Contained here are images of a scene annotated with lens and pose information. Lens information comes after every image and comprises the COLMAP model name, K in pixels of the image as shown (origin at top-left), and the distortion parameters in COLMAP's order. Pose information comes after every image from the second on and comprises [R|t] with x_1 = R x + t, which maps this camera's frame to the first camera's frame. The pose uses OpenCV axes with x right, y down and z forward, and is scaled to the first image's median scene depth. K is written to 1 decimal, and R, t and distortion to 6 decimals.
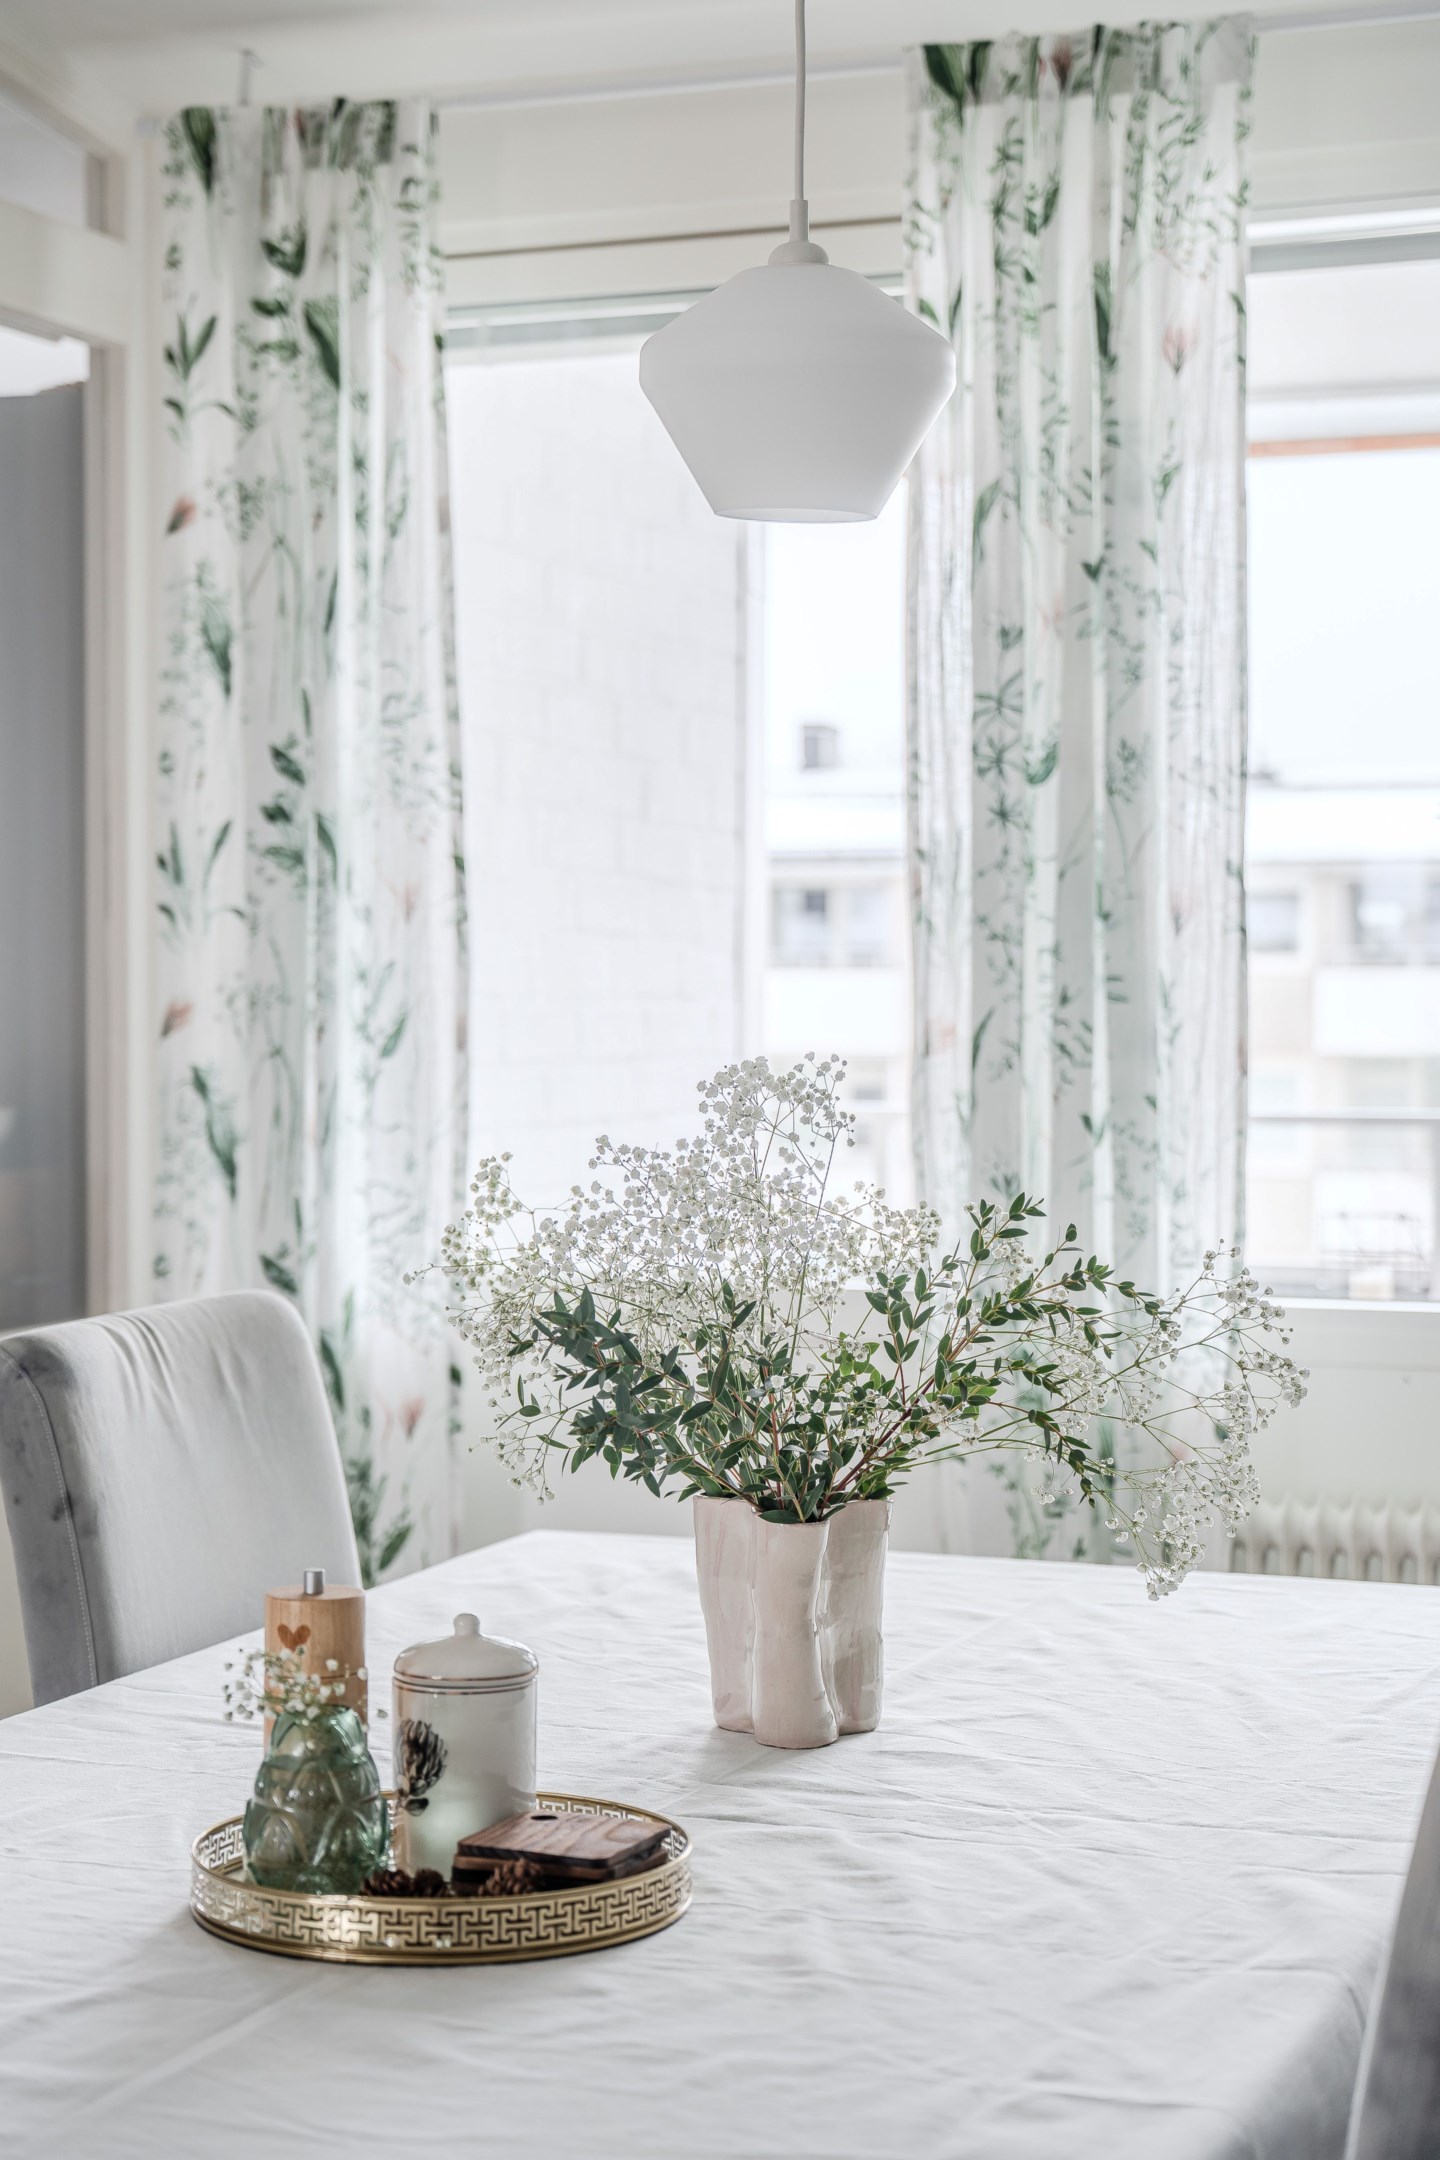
lens RADIAL K [[3584.1, 0, 722.5], [0, 3584.1, 1081.7], [0, 0, 1]] dist [0.045918, 0.000000]
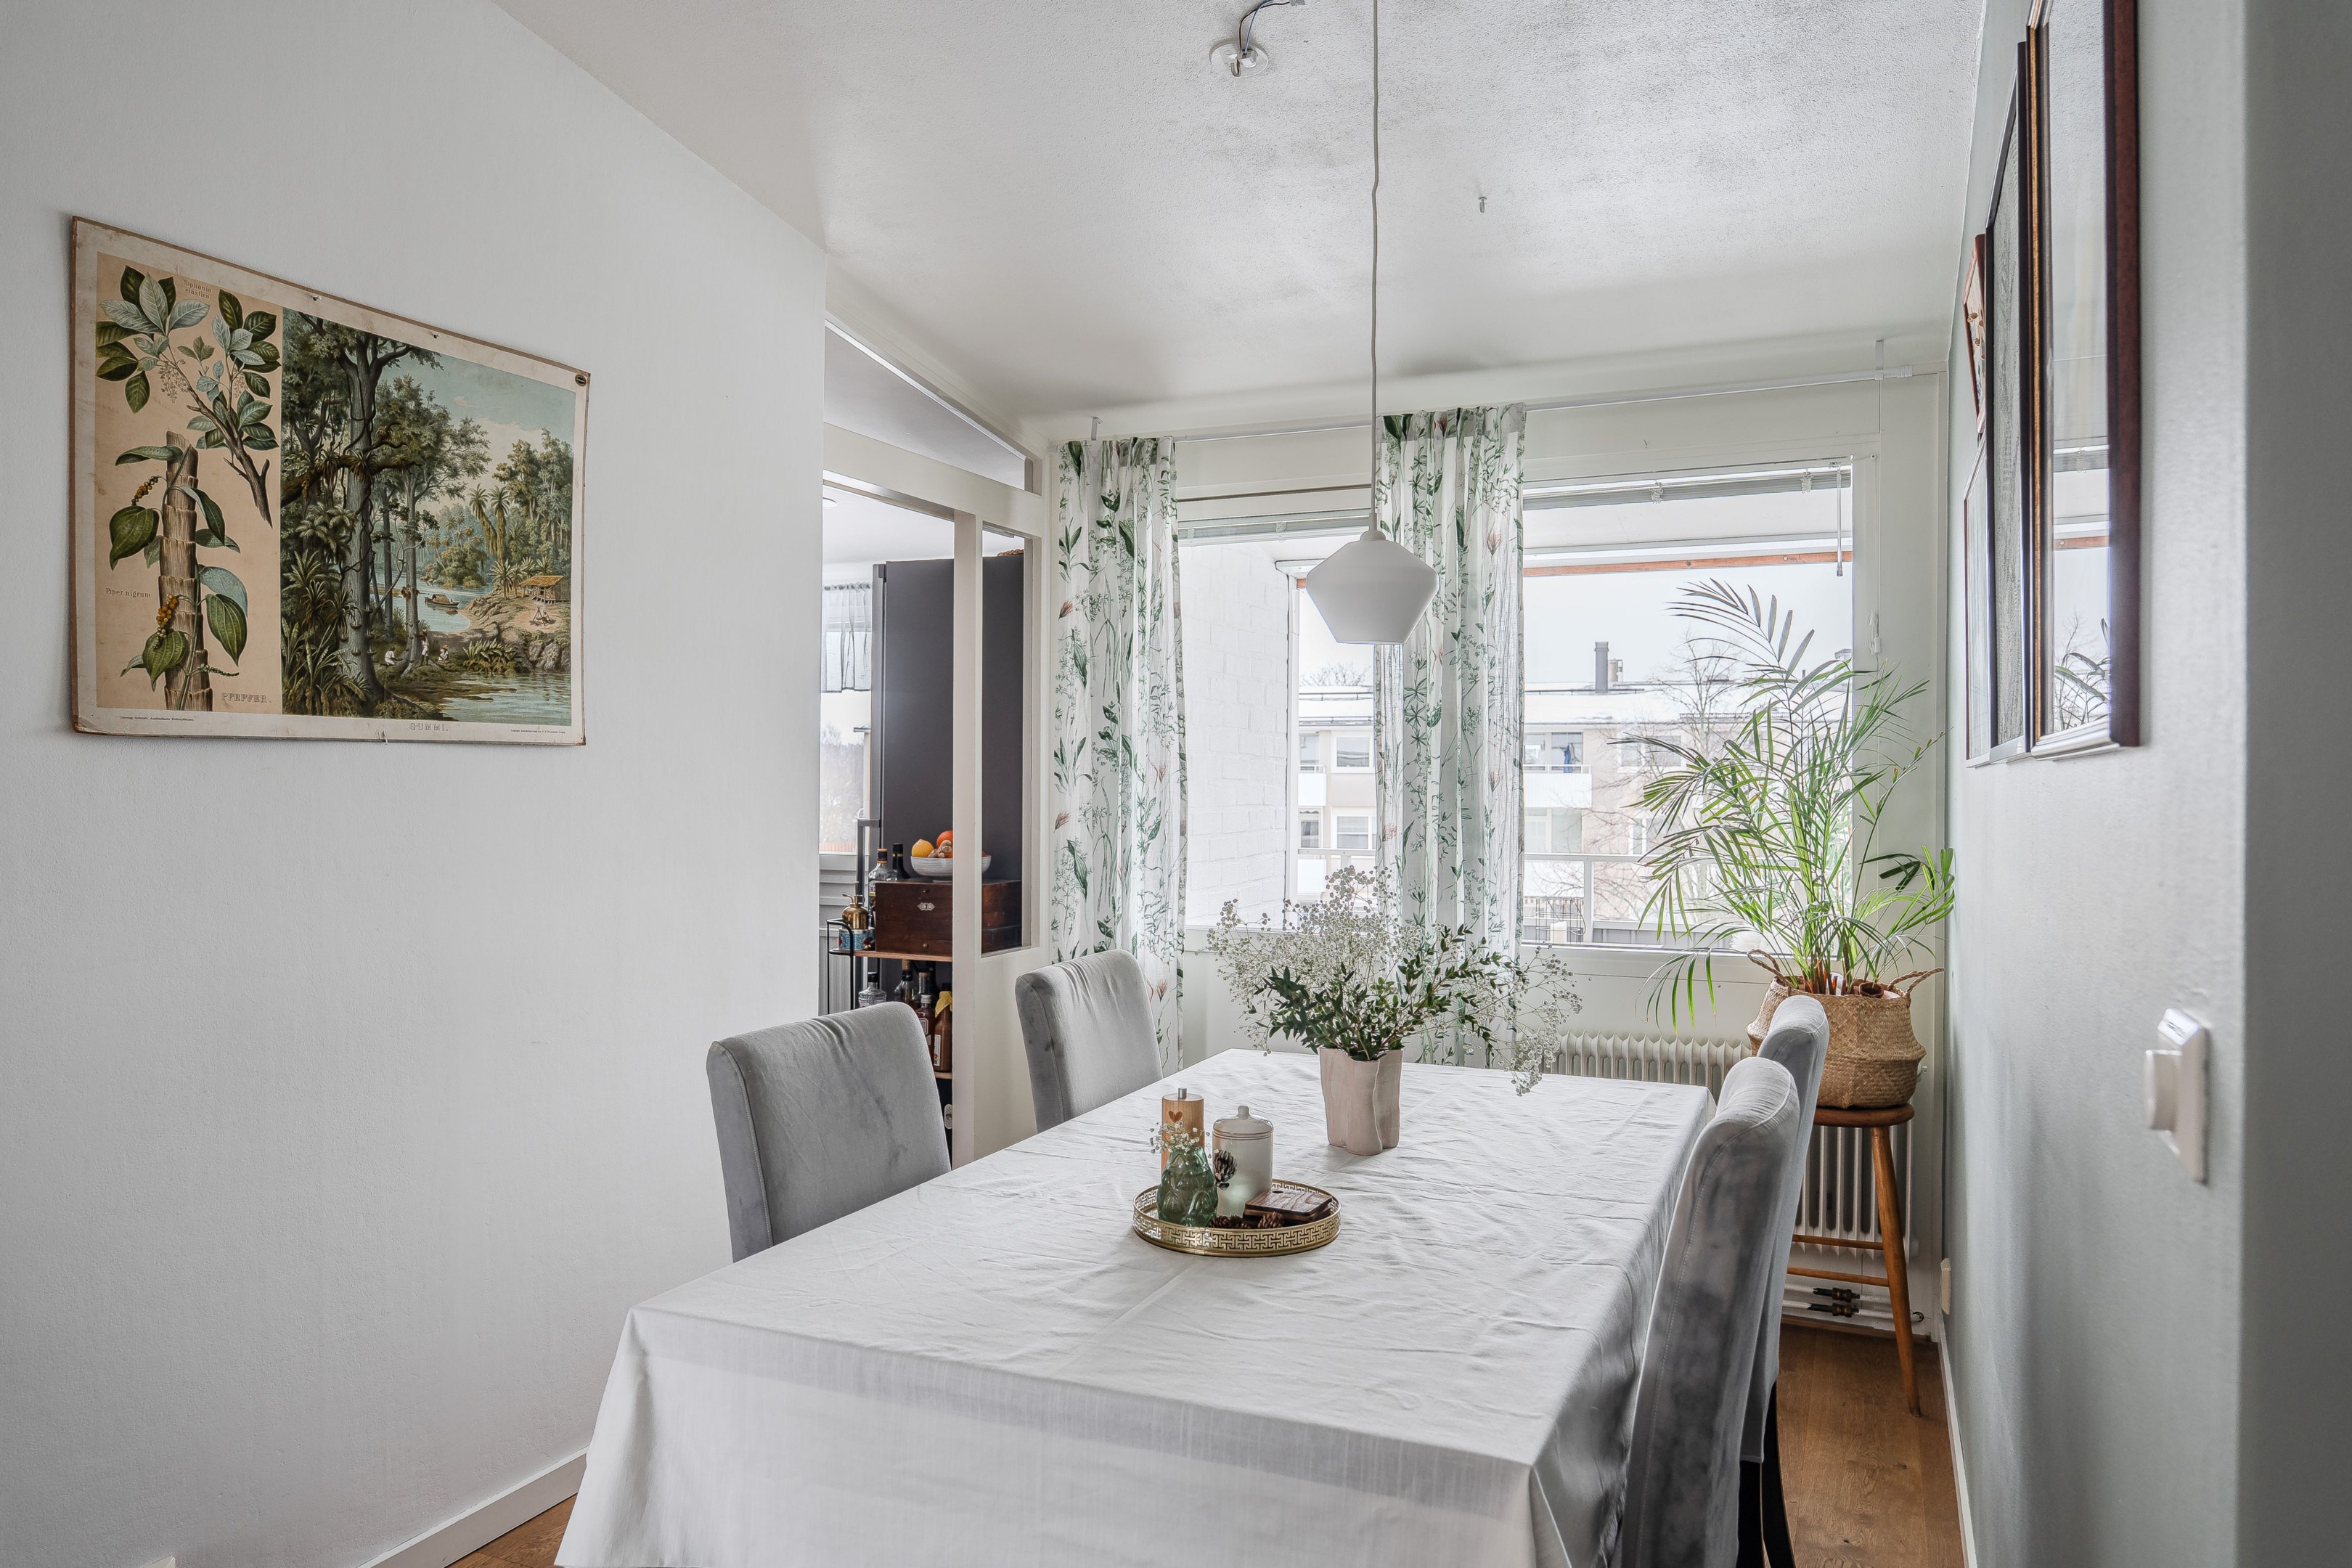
lens RADIAL K [[1545.0, 0, 1170.8], [0, 1545.0, 789.0], [0, 0, 1]] dist [-0.009706, 0.008550]
pose [[0.998986, 0.002313, -0.044962, -0.038481], [-0.003084, 0.999850, -0.017070, -0.024113], [0.044916, 0.017192, 0.998843, -0.021015]]
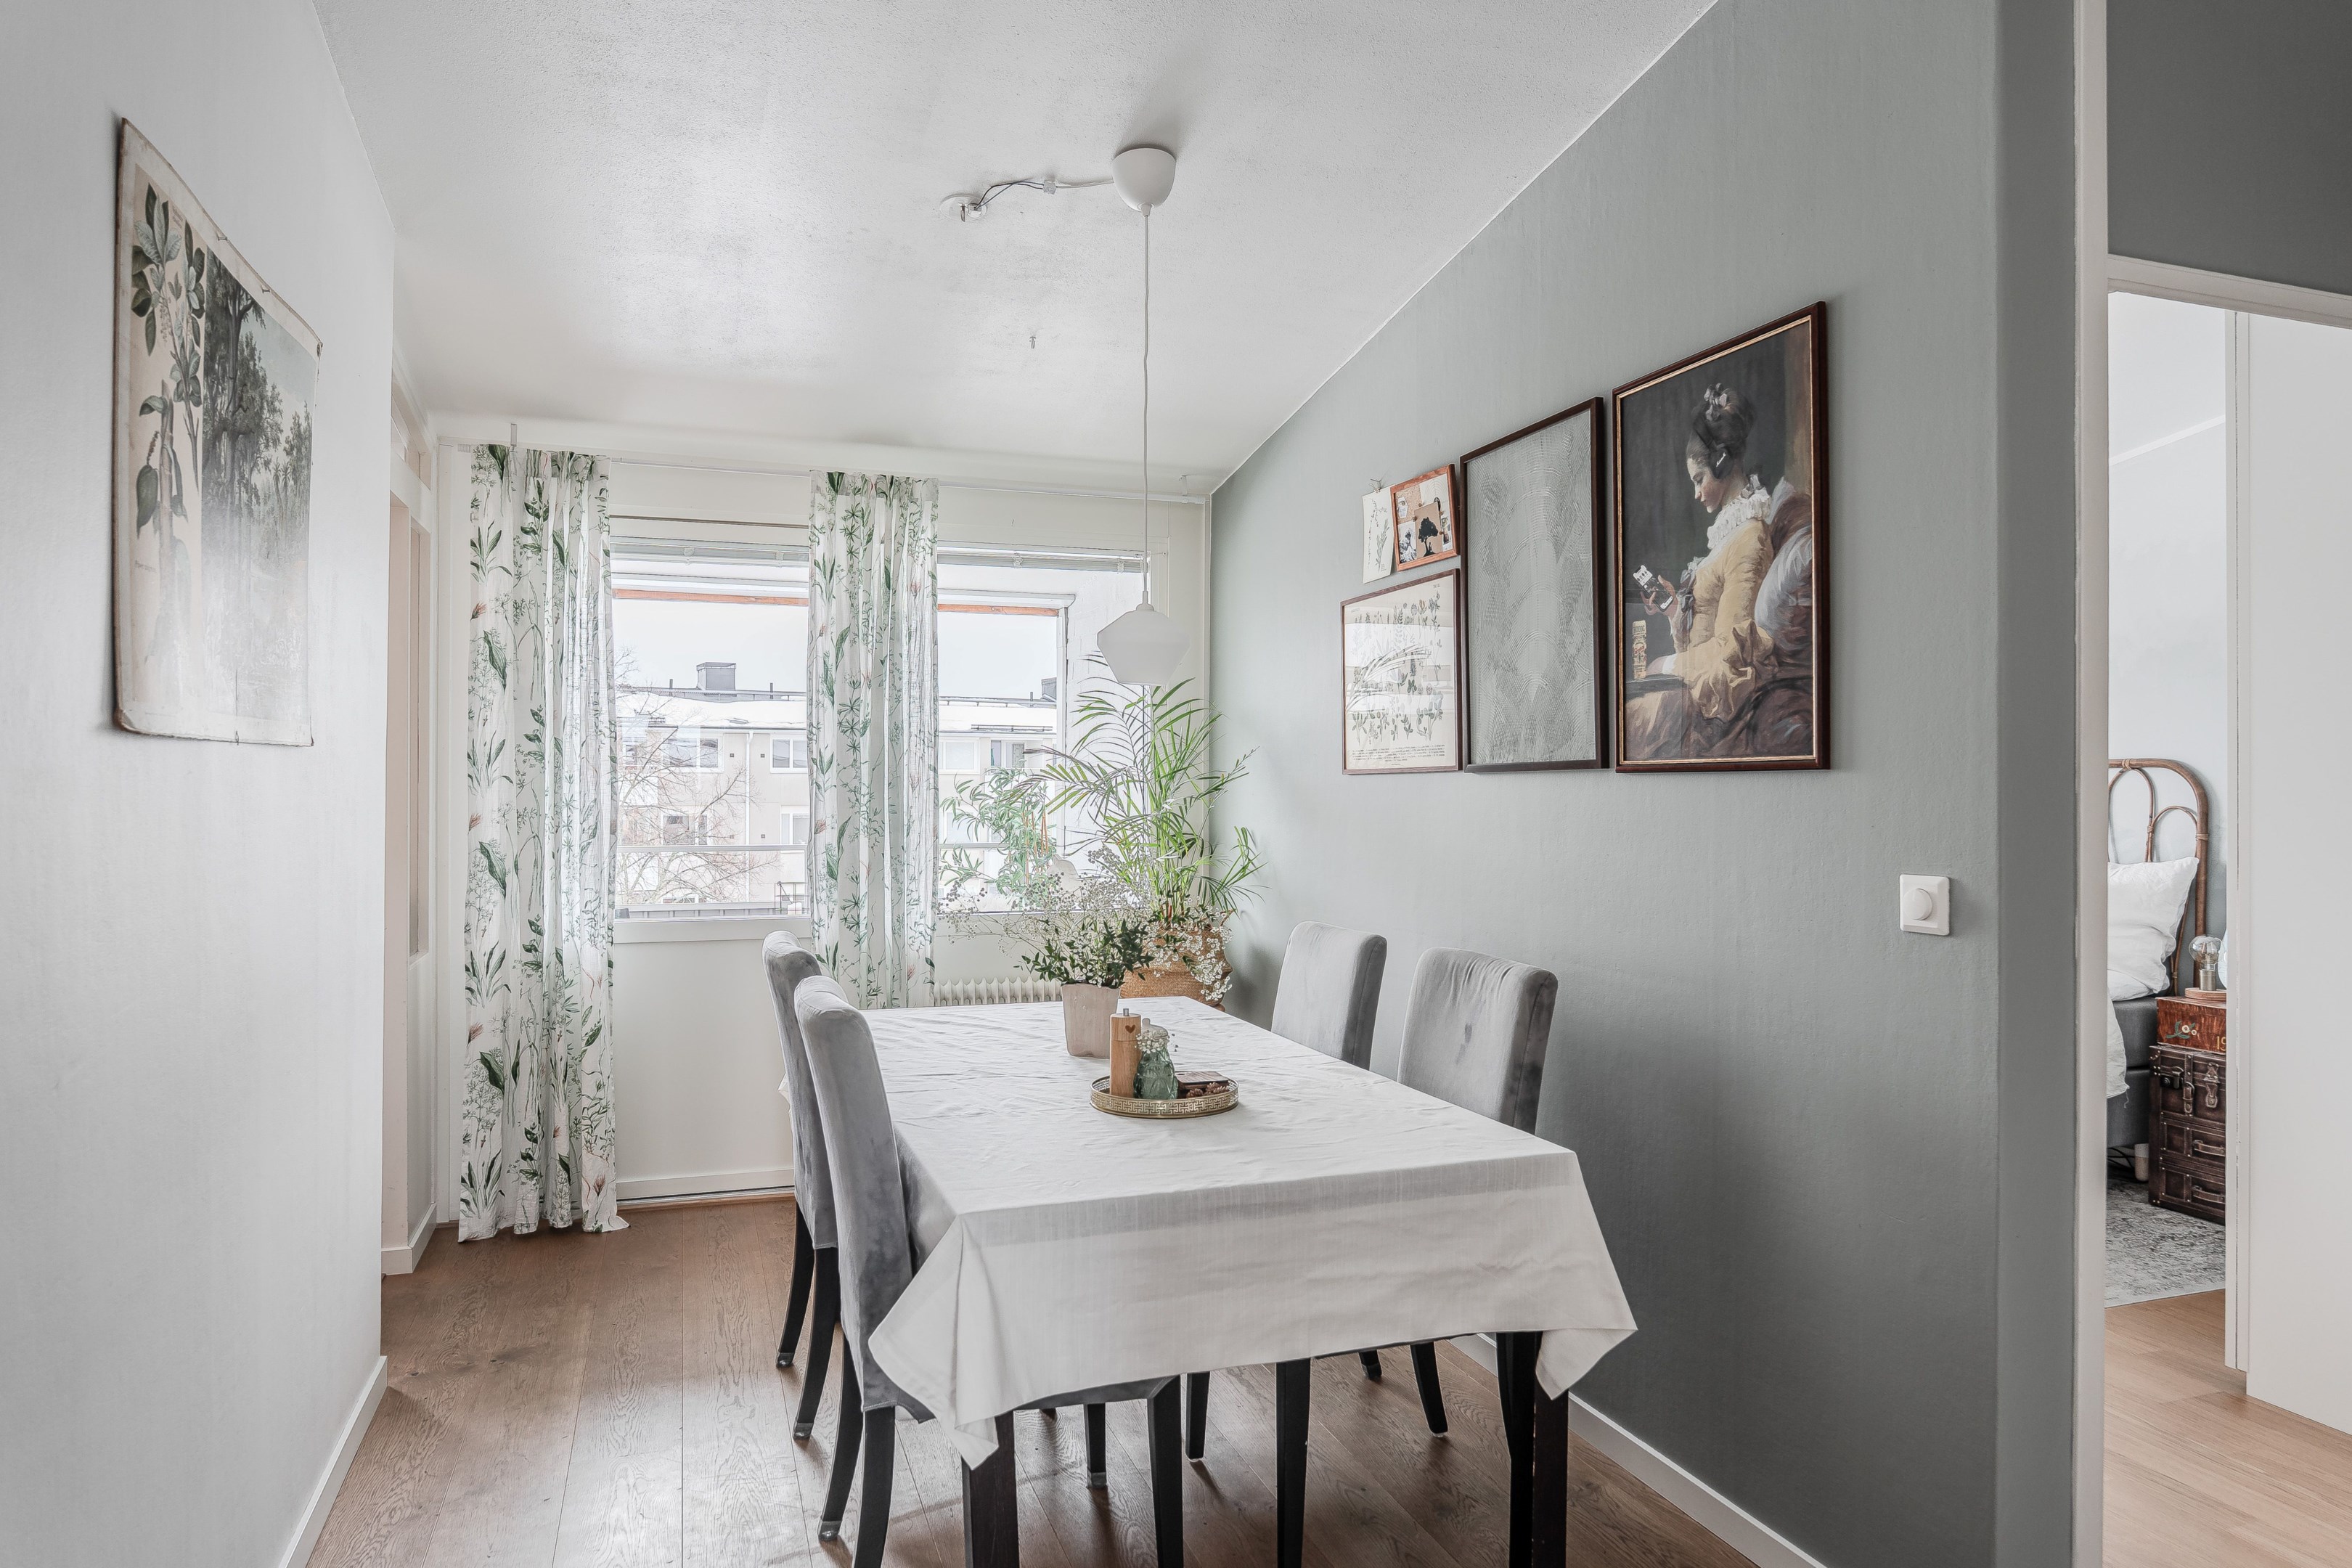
lens RADIAL K [[1438.6, 0, 1166.3], [0, 1438.6, 789.1], [0, 0, 1]] dist [-0.007103, -0.000313]
pose [[0.765931, -0.003508, 0.642914, -0.462861], [0.014060, 0.999837, -0.011295, -0.025575], [-0.642770, 0.017691, 0.765855, -0.020708]]
